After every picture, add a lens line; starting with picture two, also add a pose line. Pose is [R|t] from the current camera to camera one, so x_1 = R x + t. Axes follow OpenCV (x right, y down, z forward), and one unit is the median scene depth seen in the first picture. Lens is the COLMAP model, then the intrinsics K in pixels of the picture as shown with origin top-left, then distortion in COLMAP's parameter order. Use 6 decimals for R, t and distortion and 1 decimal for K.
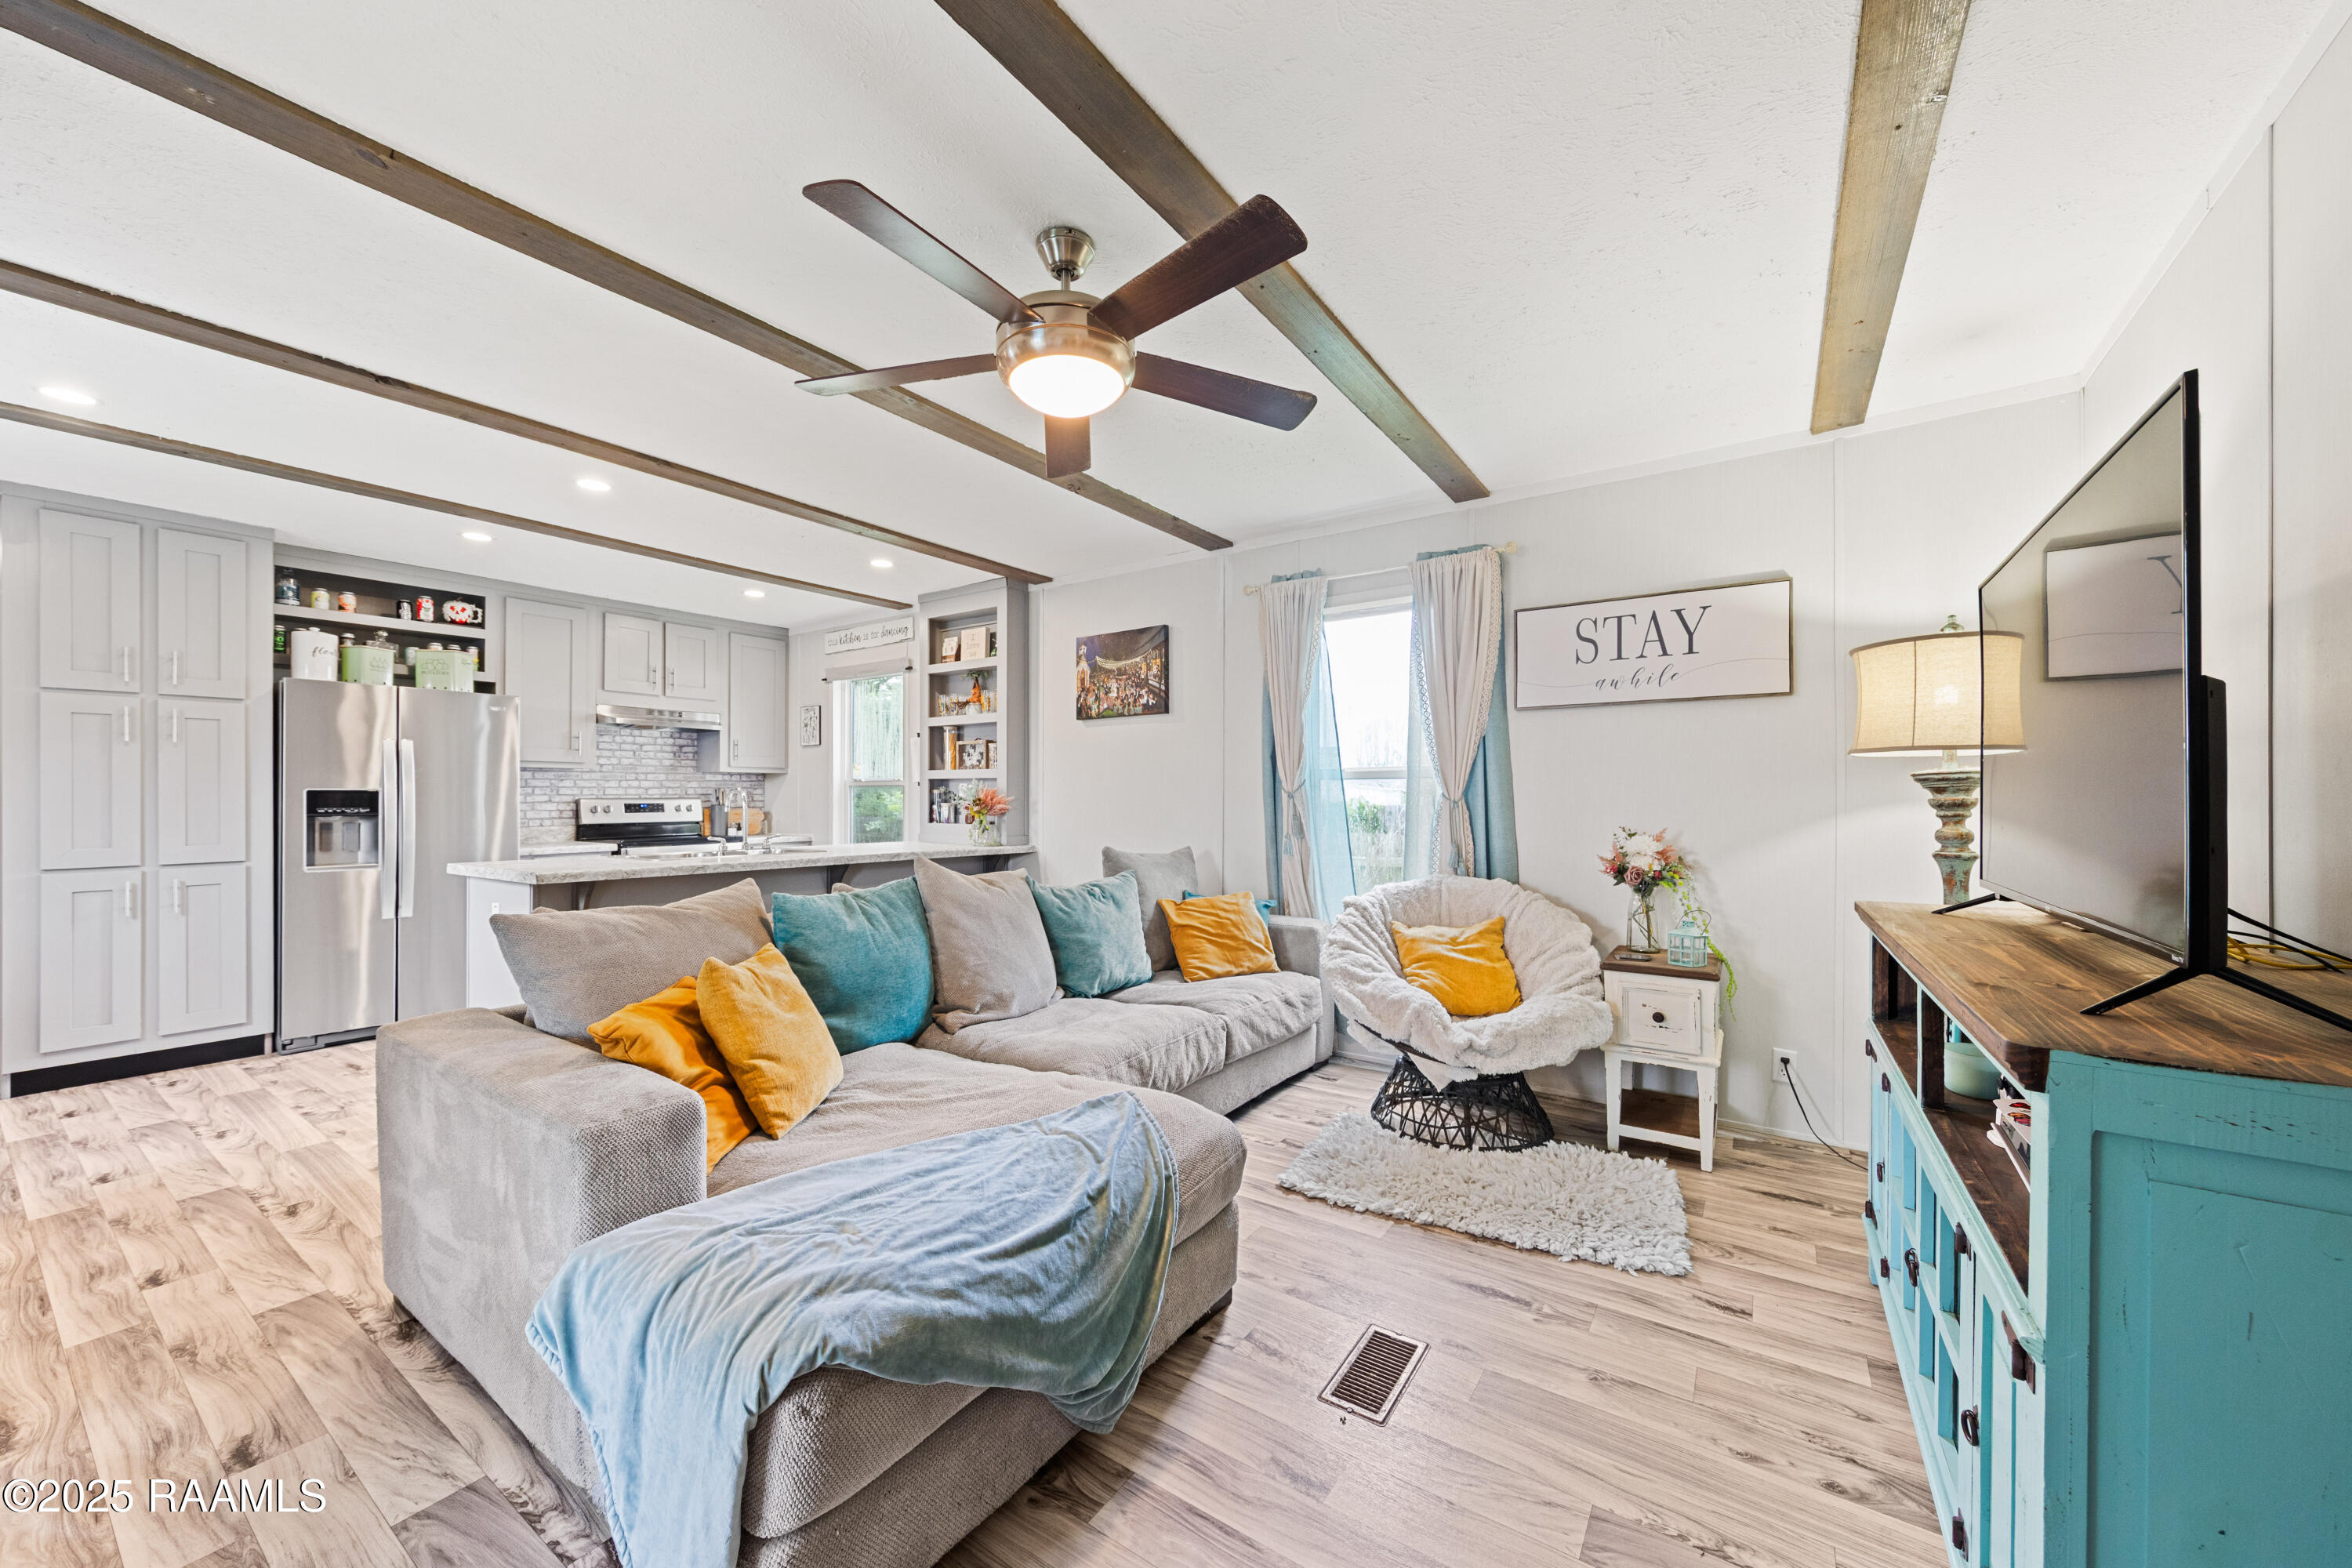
lens RADIAL K [[828.0, 0, 1174.9], [0, 828.0, 795.1], [0, 0, 1]] dist [0.000603, -0.000685]
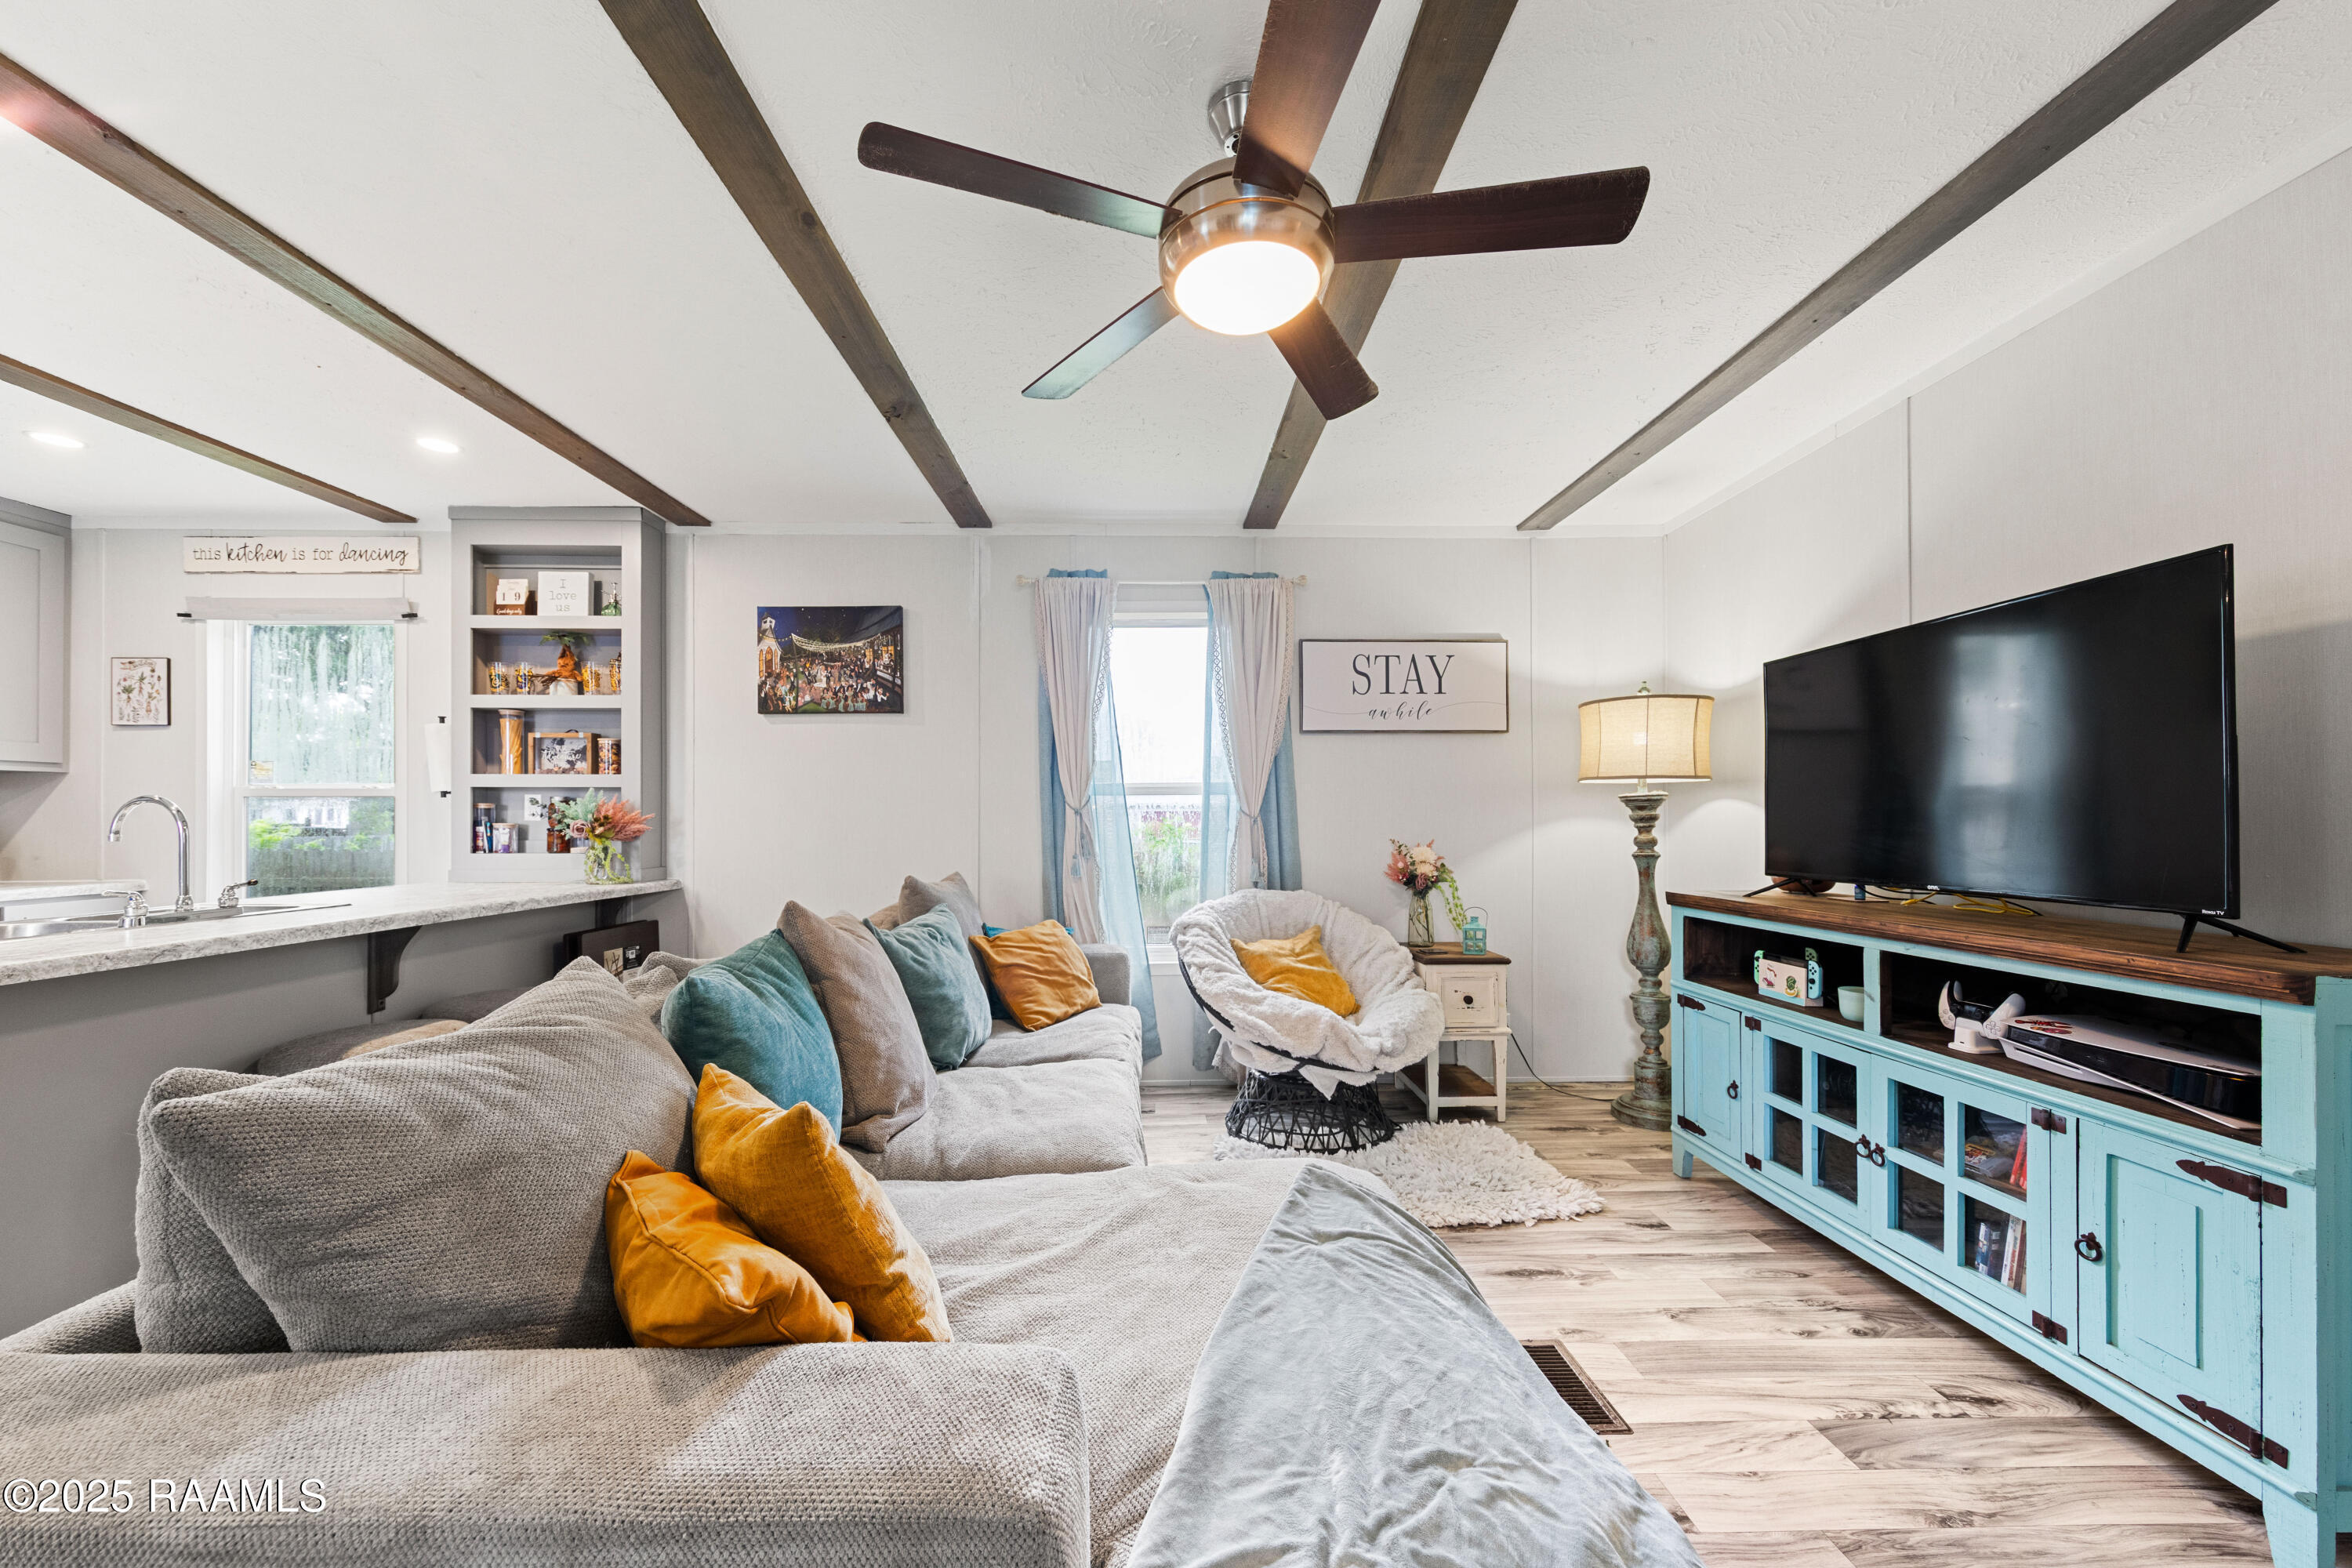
lens RADIAL K [[828.0, 0, 1142.6], [0, 828.0, 819.9], [0, 0, 1]] dist [0.000603, -0.000685]
pose [[0.820451, -0.002014, 0.571714, -0.309421], [-0.000593, 0.999990, 0.004374, 0.004649], [-0.571717, -0.003928, 0.820442, 0.197236]]
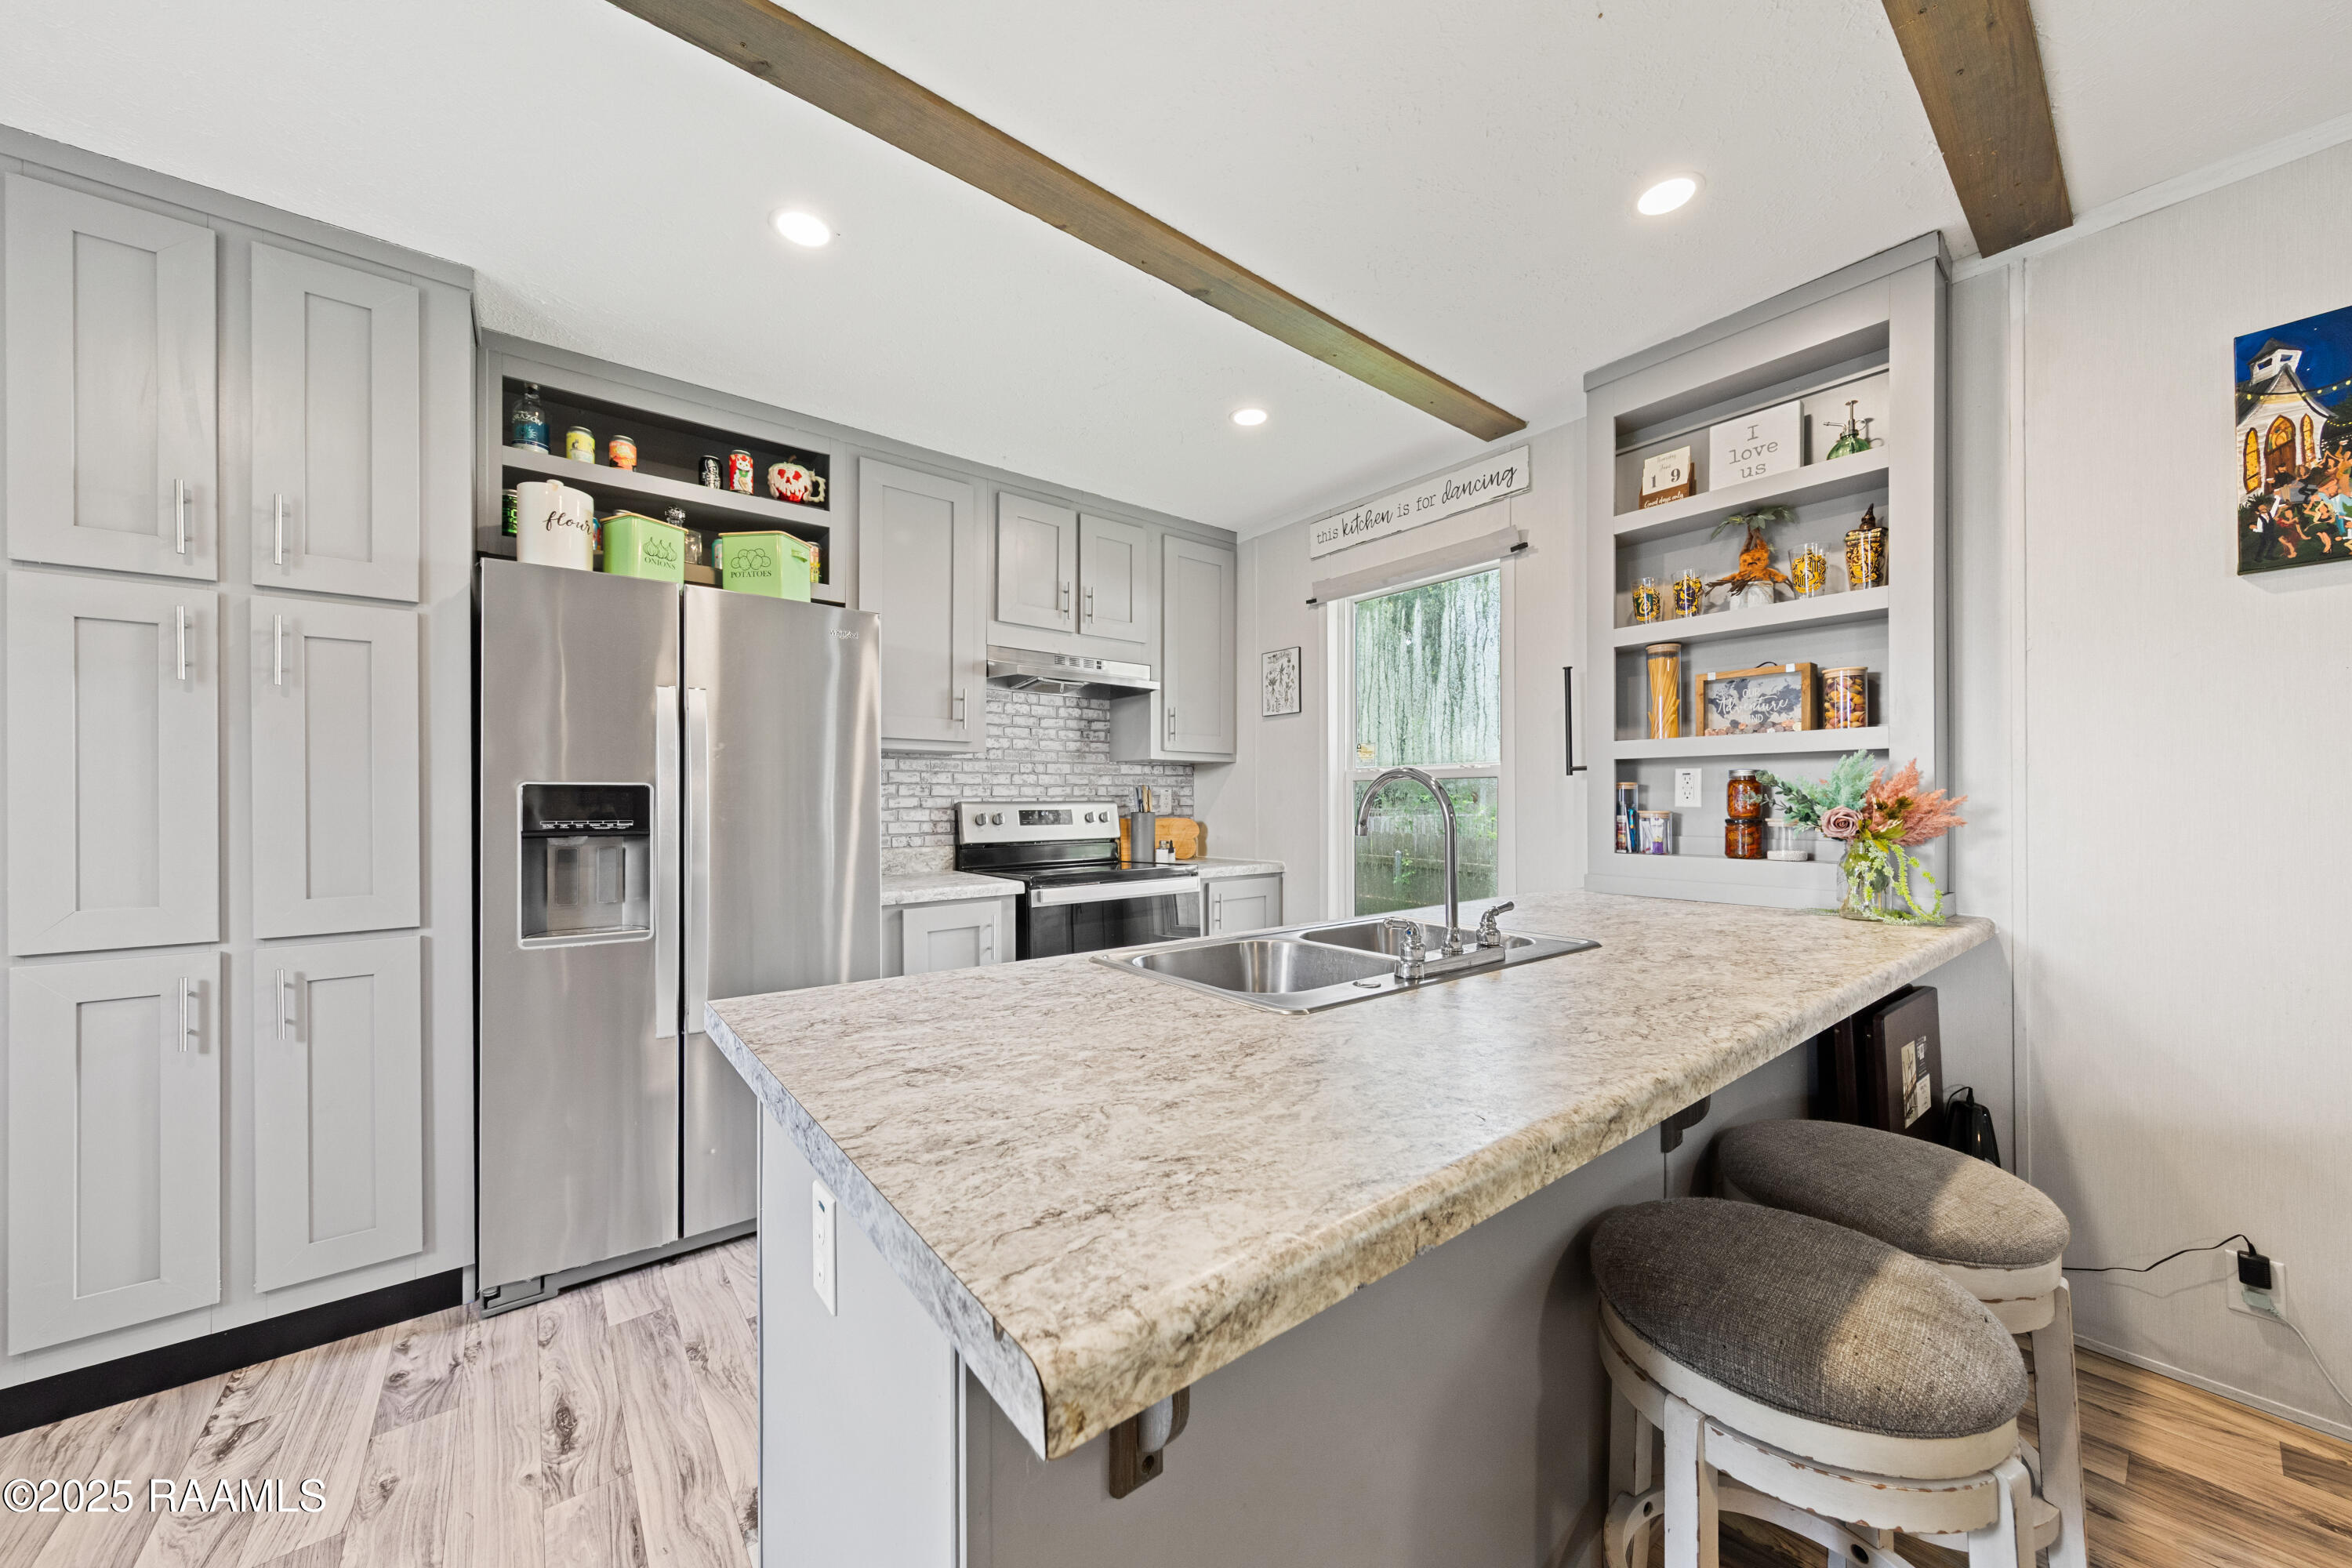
lens RADIAL K [[828.0, 0, 1191.1], [0, 828.0, 799.0], [0, 0, 1]] dist [0.000603, -0.000685]
pose [[0.955366, -0.002578, -0.295412, -0.508570], [0.002120, 0.999996, -0.001872, 0.004308], [0.295416, 0.001162, 0.955368, 0.630601]]
